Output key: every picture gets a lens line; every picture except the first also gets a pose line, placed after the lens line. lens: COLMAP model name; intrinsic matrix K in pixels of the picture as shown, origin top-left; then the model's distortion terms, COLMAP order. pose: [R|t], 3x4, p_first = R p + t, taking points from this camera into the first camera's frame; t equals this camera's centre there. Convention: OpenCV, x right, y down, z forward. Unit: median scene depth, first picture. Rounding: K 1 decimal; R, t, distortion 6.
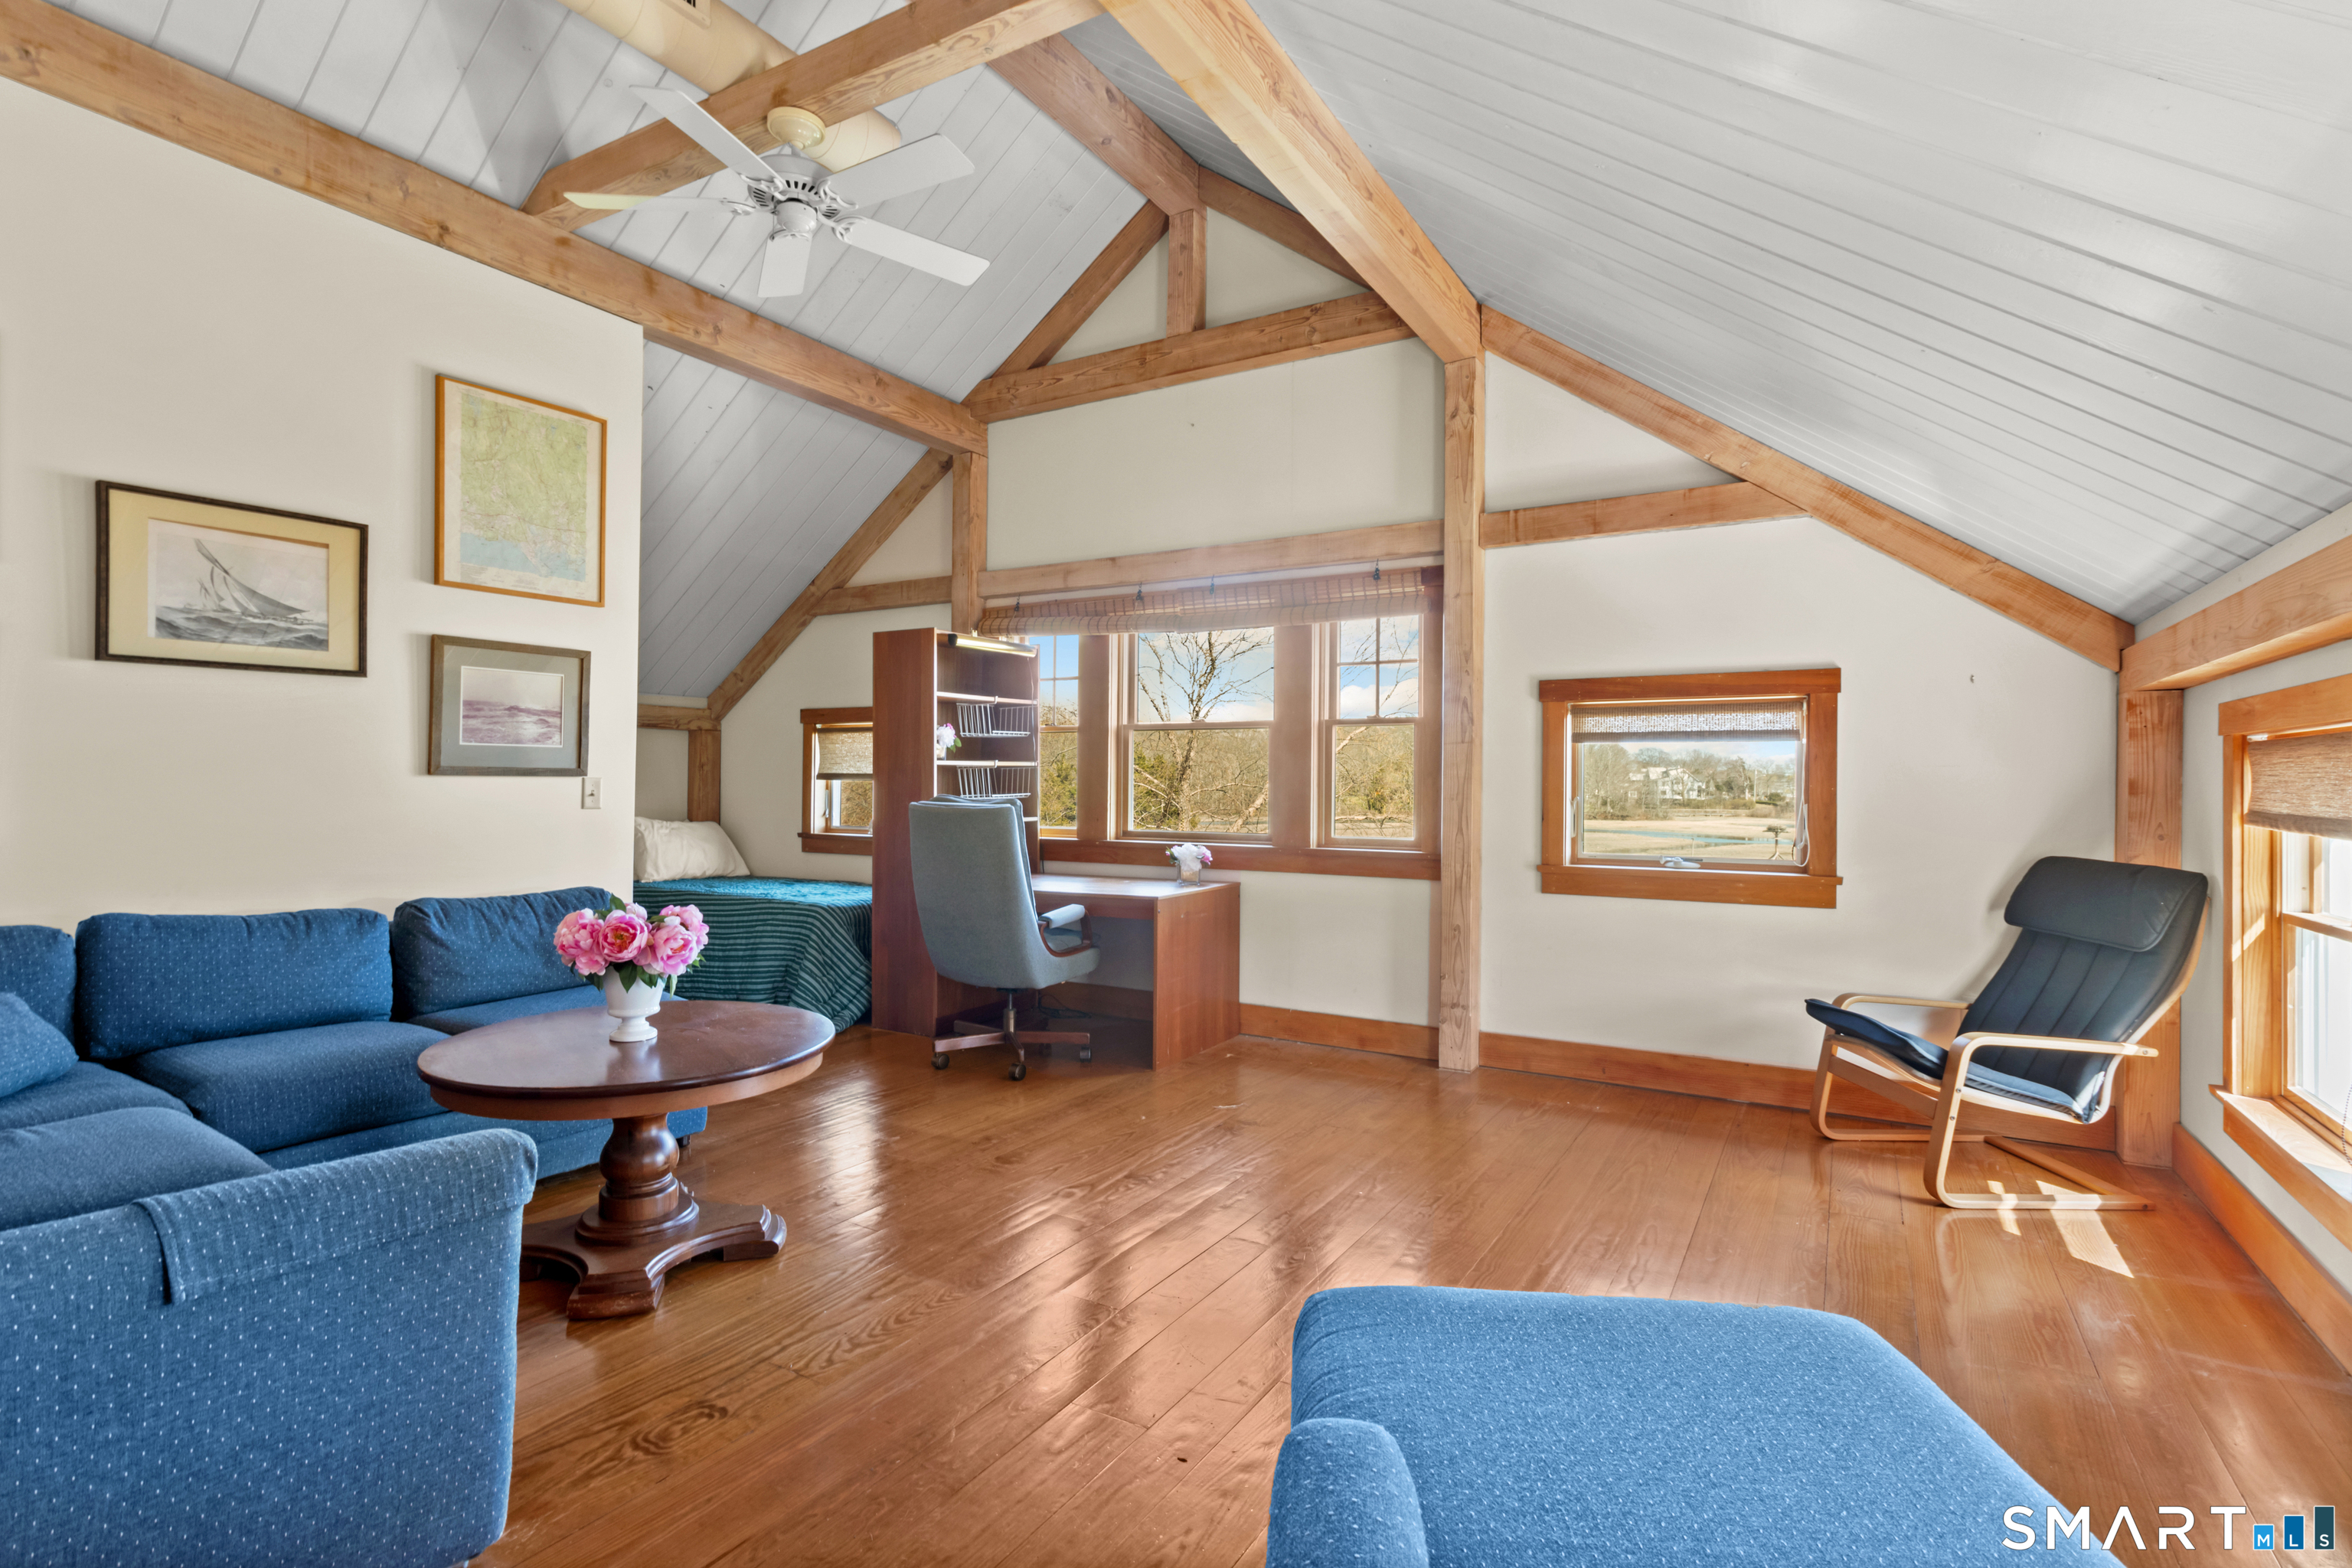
lens RADIAL K [[1137.3, 0, 1175.3], [0, 1137.3, 778.9], [0, 0, 1]] dist [-0.003512, -0.000591]
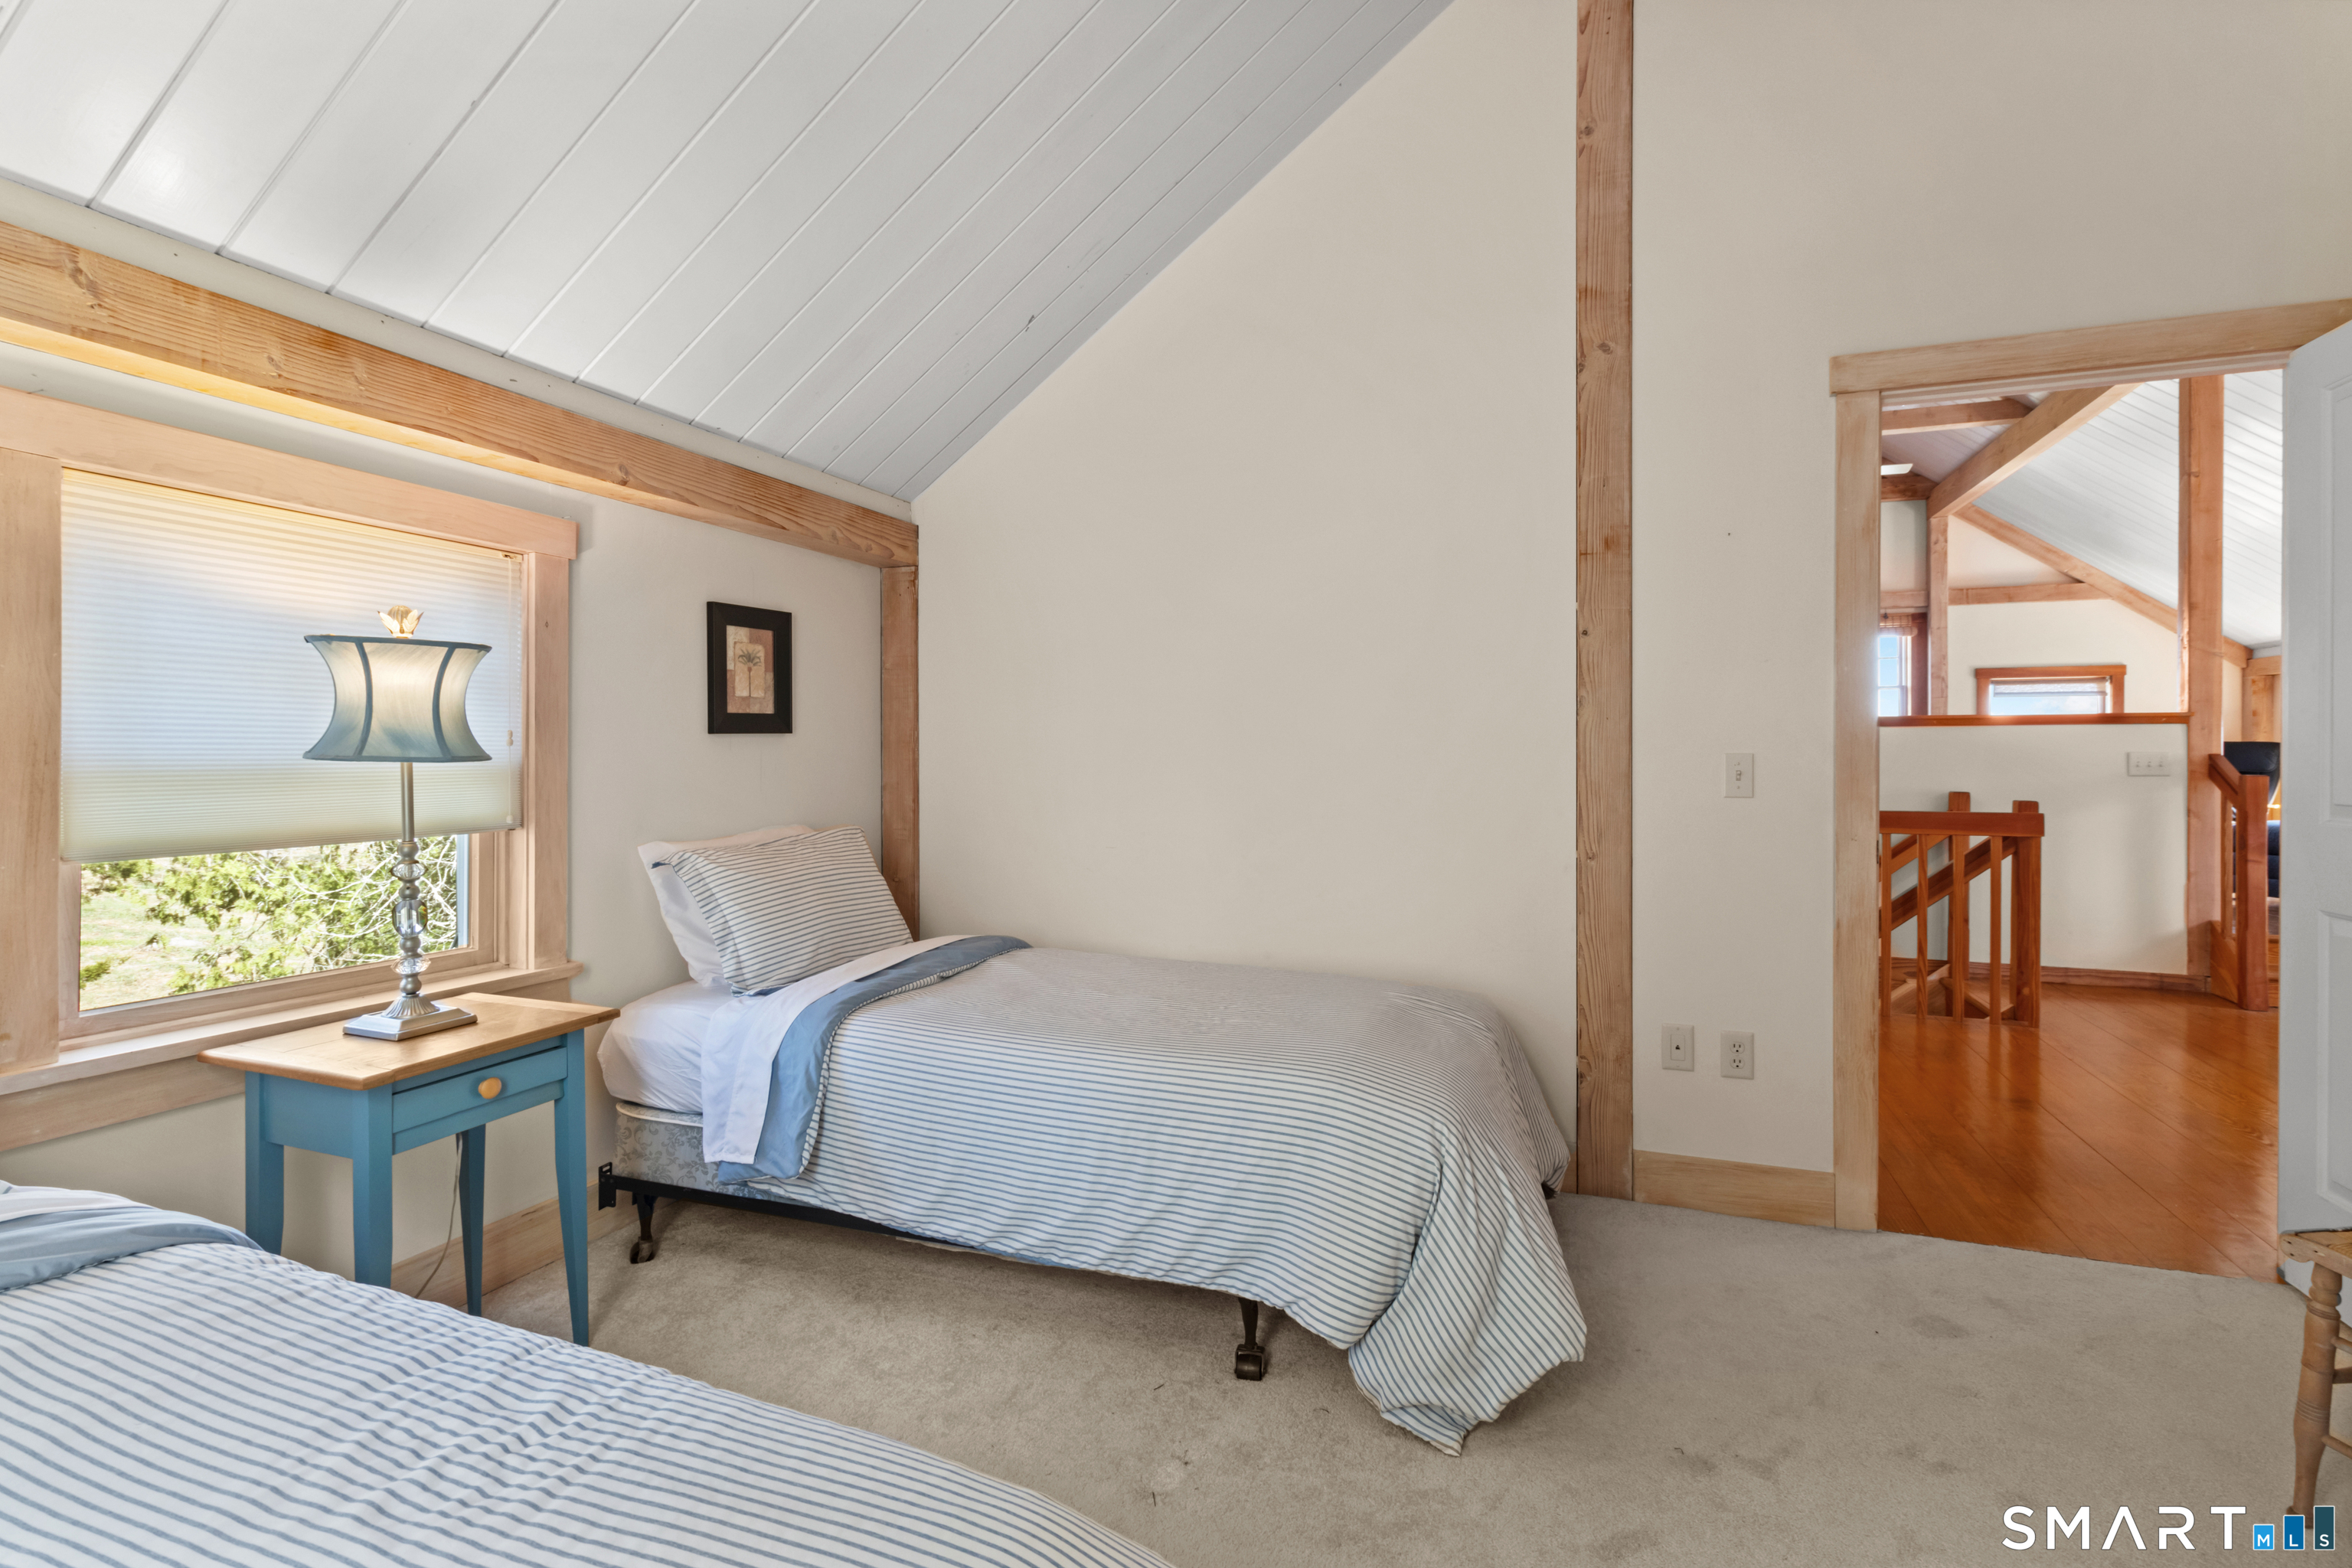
lens RADIAL K [[1097.2, 0, 1181.4], [0, 1097.2, 749.8], [0, 0, 1]] dist [0.000949, 0.000032]
pose [[0.986814, -0.009087, 0.161601, -1.691945], [0.007276, 0.999904, 0.011794, 0.036762], [-0.161693, -0.010462, 0.986786, -0.914109]]
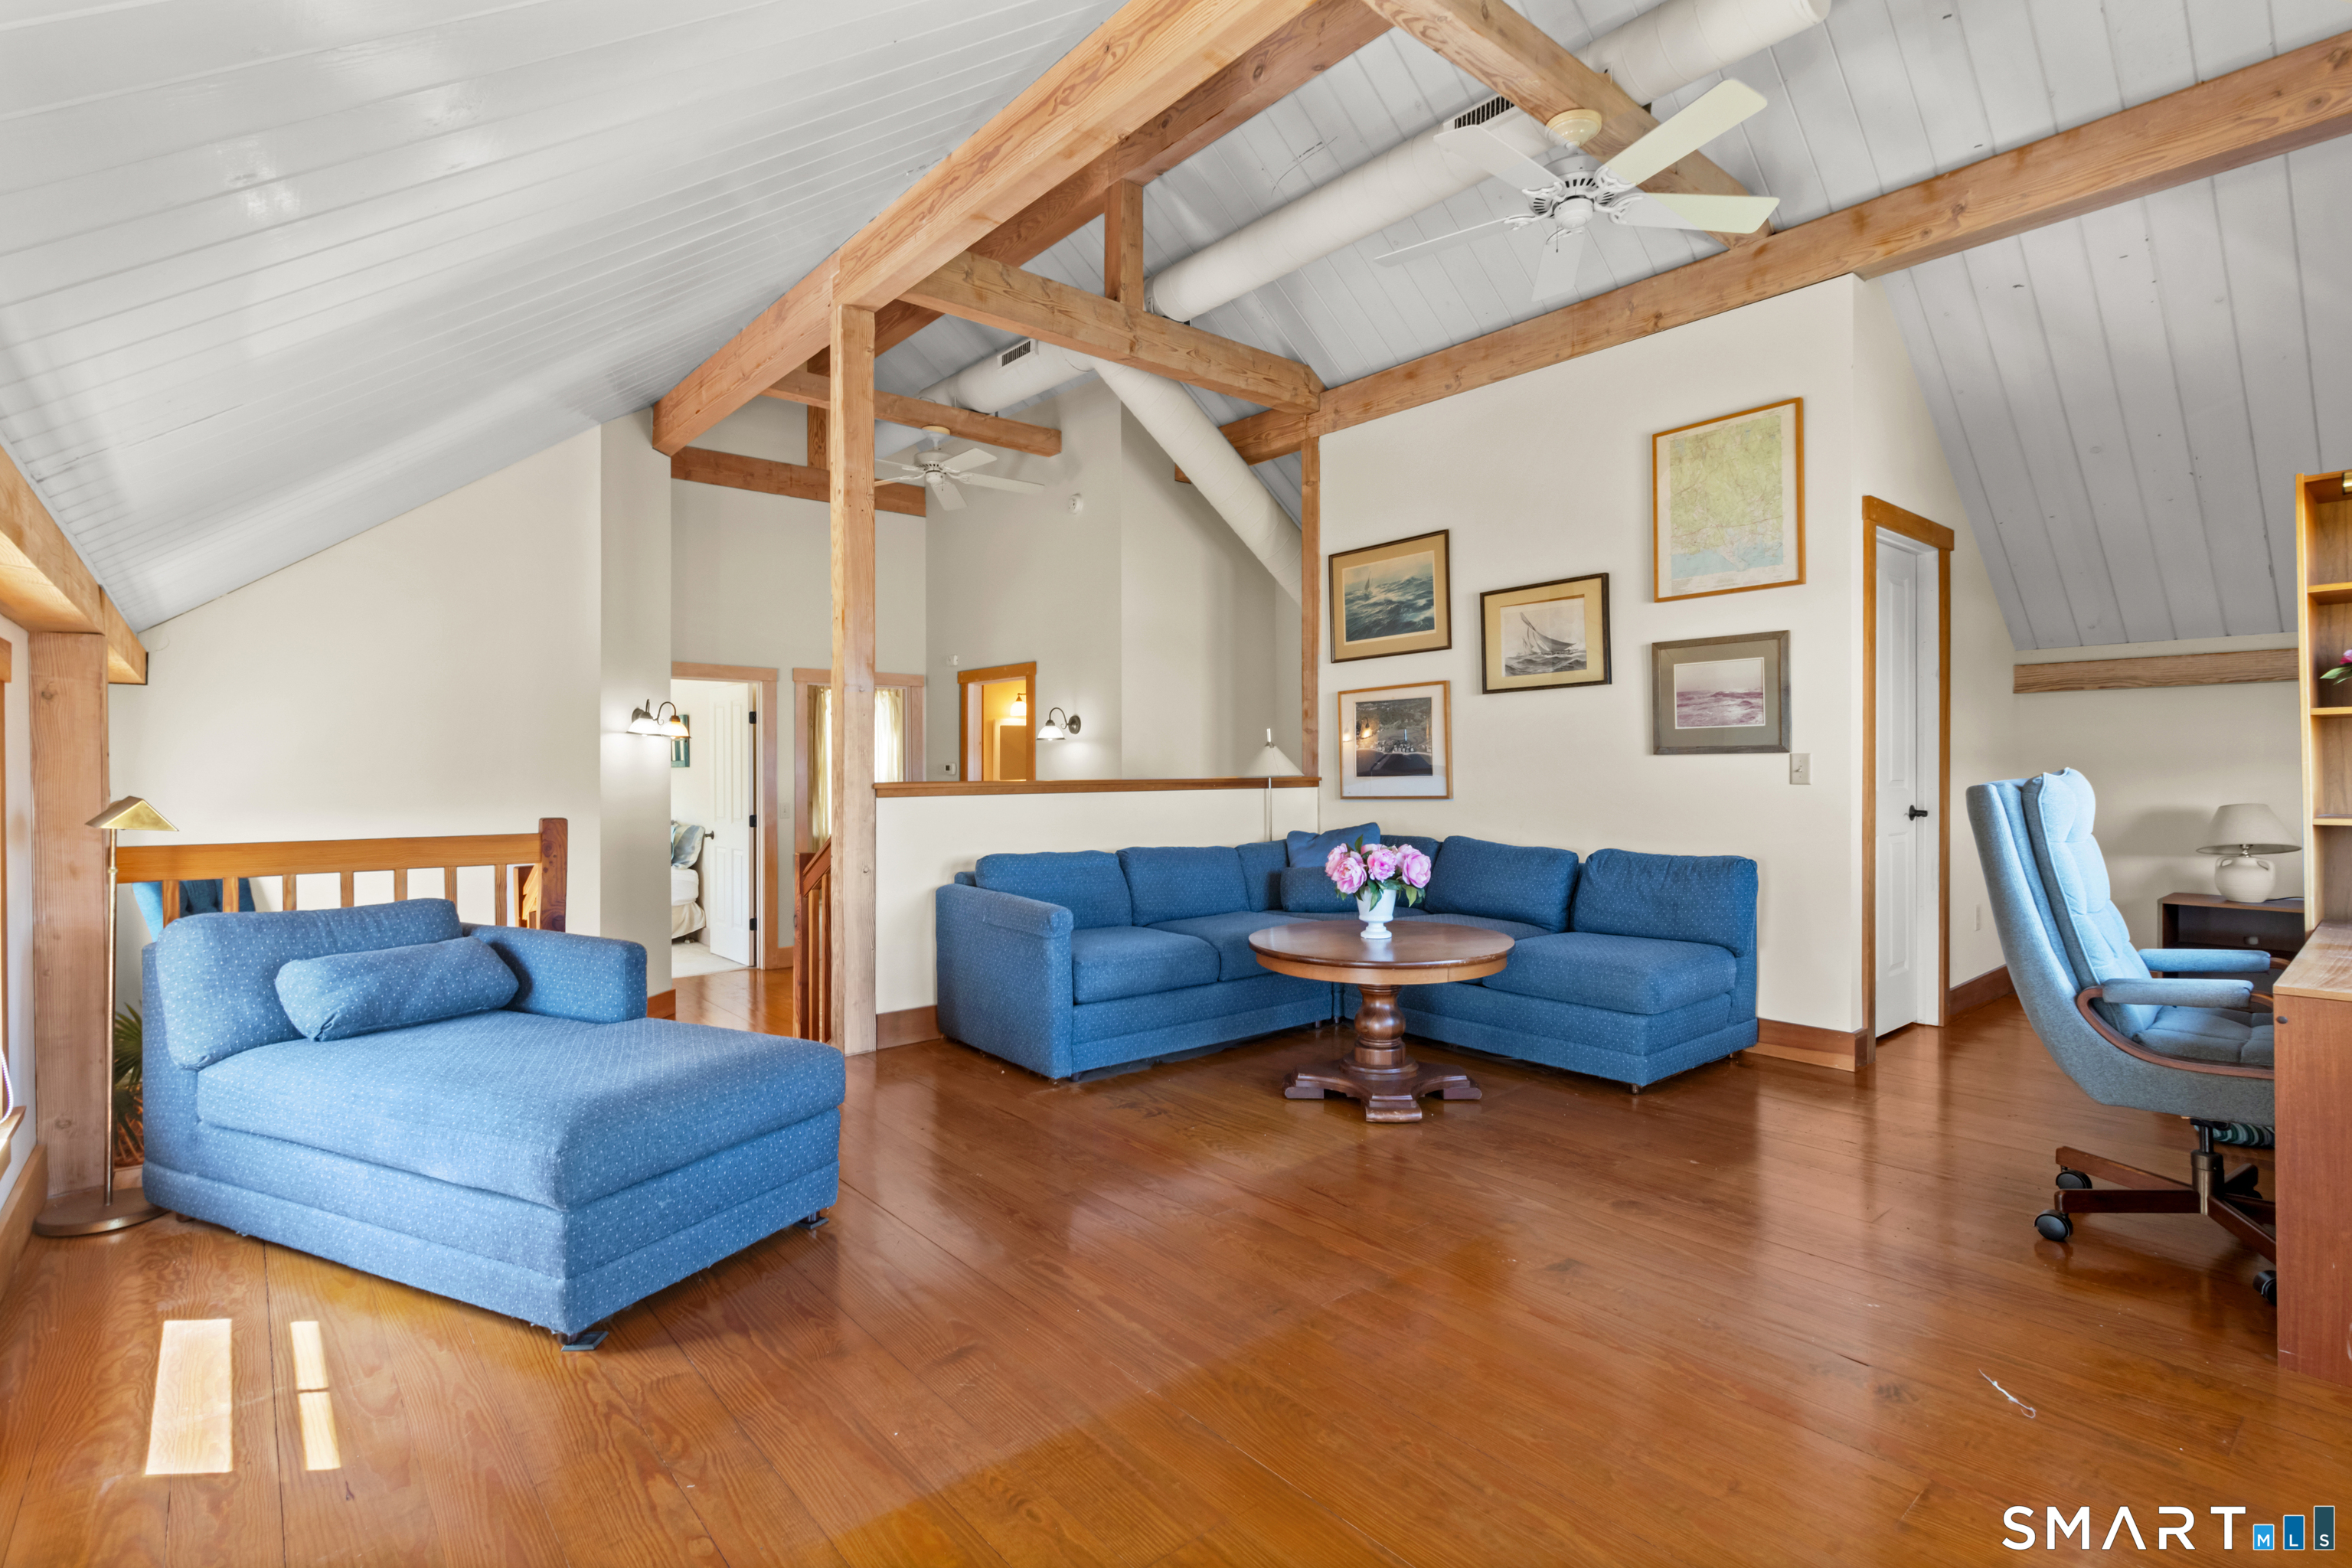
lens RADIAL K [[1120.0, 0, 1170.1], [0, 1120.0, 764.2], [0, 0, 1]] dist [0.006459, -0.000191]
pose [[-0.337146, -0.012794, -0.941365, 0.631387], [0.006099, 0.999857, -0.015773, 0.021315], [0.941432, -0.011059, -0.337020, 0.826546]]
